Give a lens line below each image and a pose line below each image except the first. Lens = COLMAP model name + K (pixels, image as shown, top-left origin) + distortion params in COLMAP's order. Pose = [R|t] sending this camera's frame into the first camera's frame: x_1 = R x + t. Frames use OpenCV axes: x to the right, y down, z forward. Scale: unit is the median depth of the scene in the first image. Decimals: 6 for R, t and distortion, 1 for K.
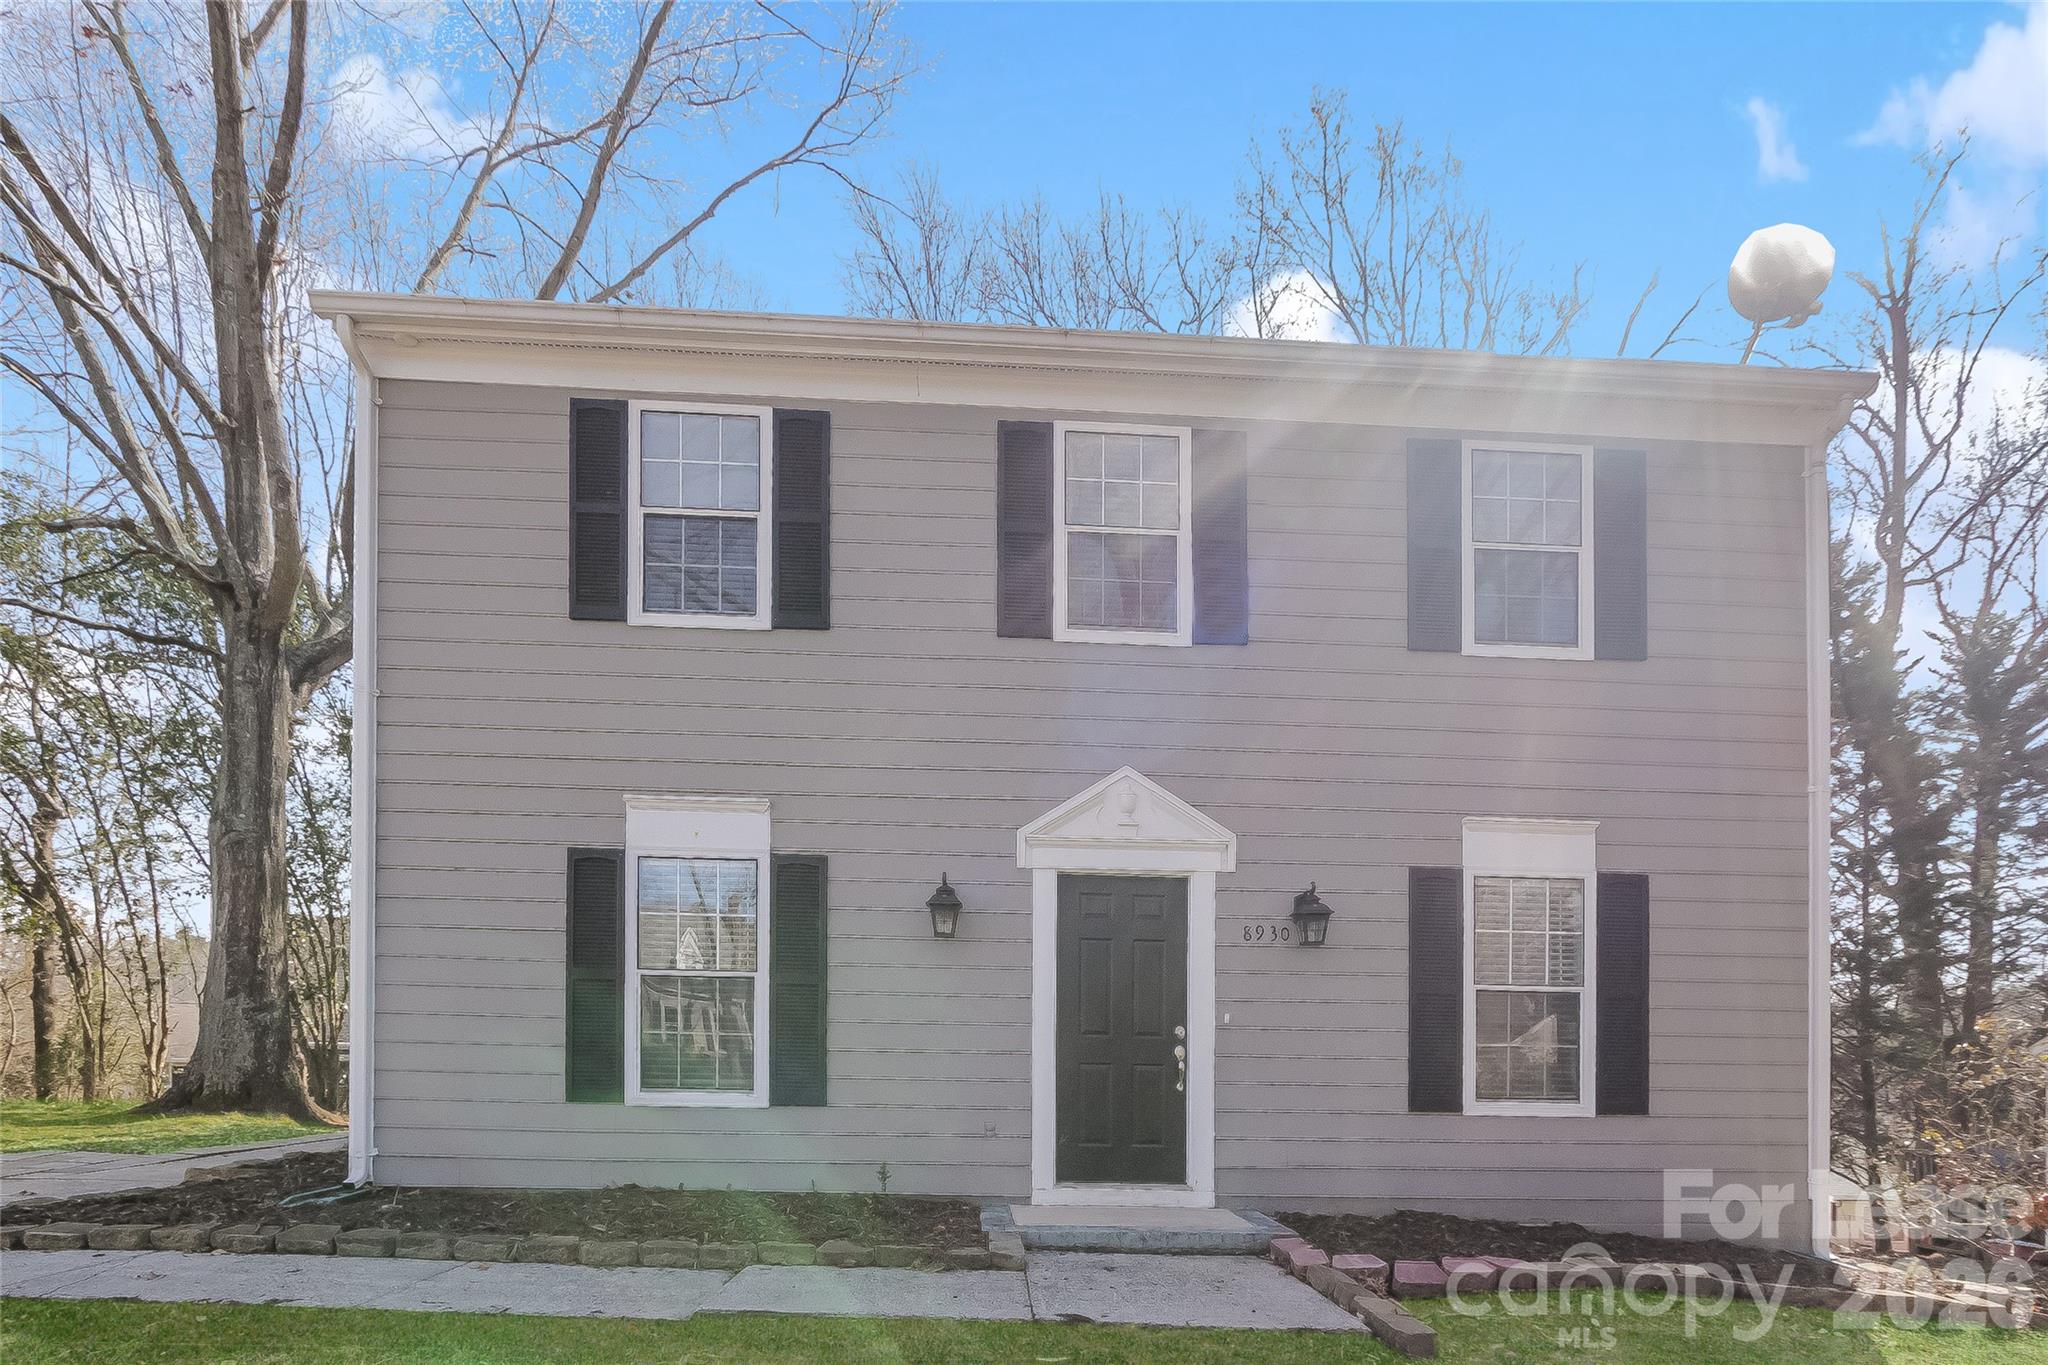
lens RADIAL K [[974.0, 0, 1056.3], [0, 974.0, 698.6], [0, 0, 1]] dist [-0.001580, -0.001034]
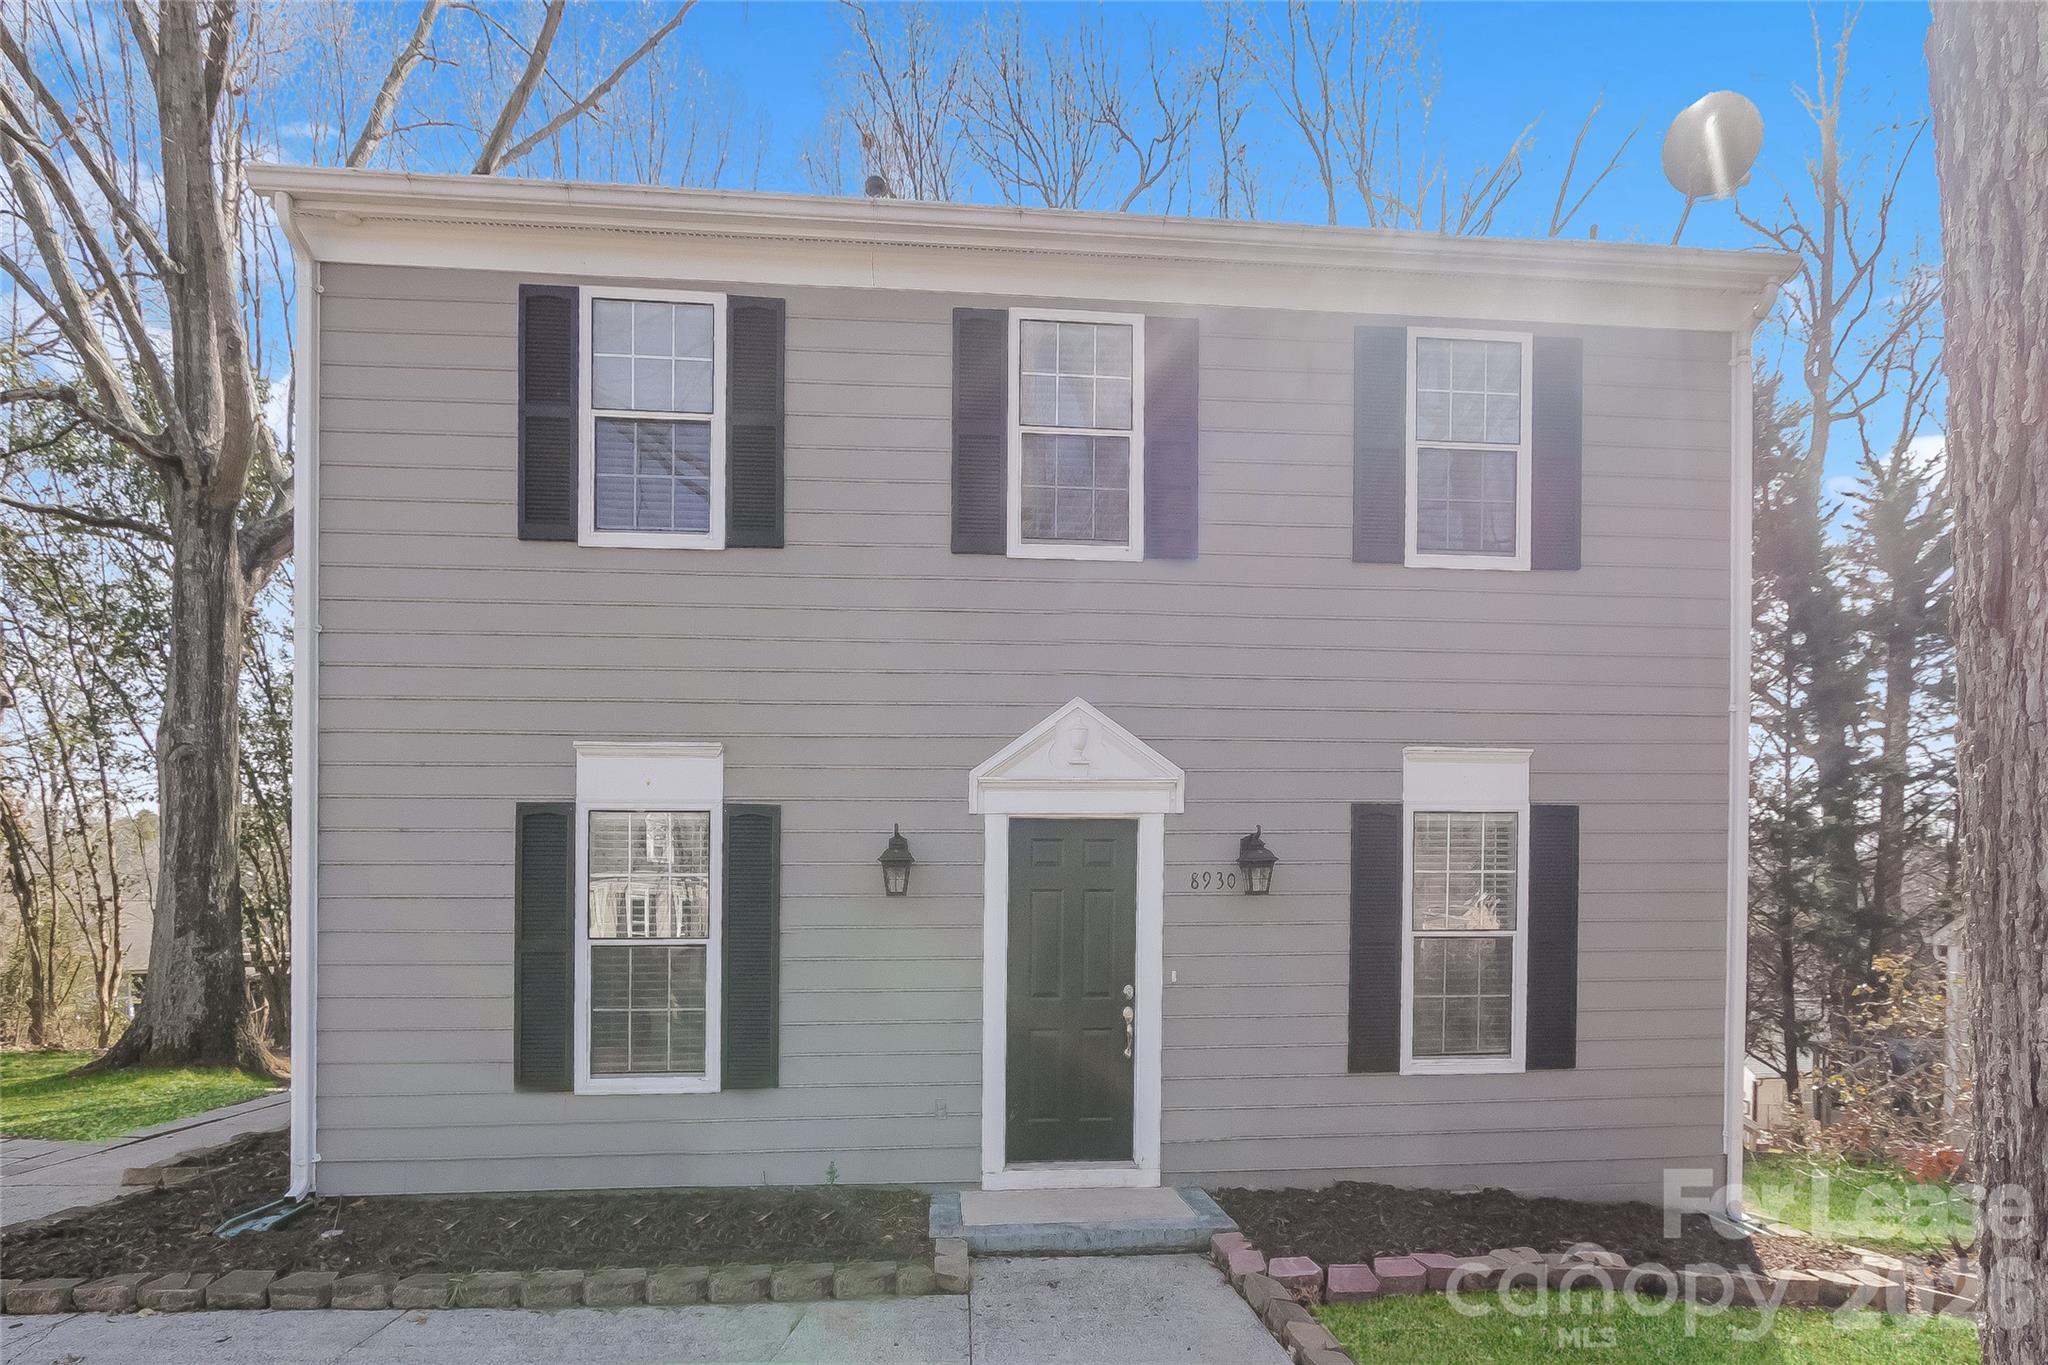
lens RADIAL K [[974.0, 0, 1027.3], [0, 974.0, 755.2], [0, 0, 1]] dist [-0.001580, -0.001034]
pose [[0.999001, -0.020933, 0.039475, -0.026826], [0.019768, 0.999365, 0.029657, 0.118696], [-0.040071, -0.028847, 0.998780, -0.016200]]
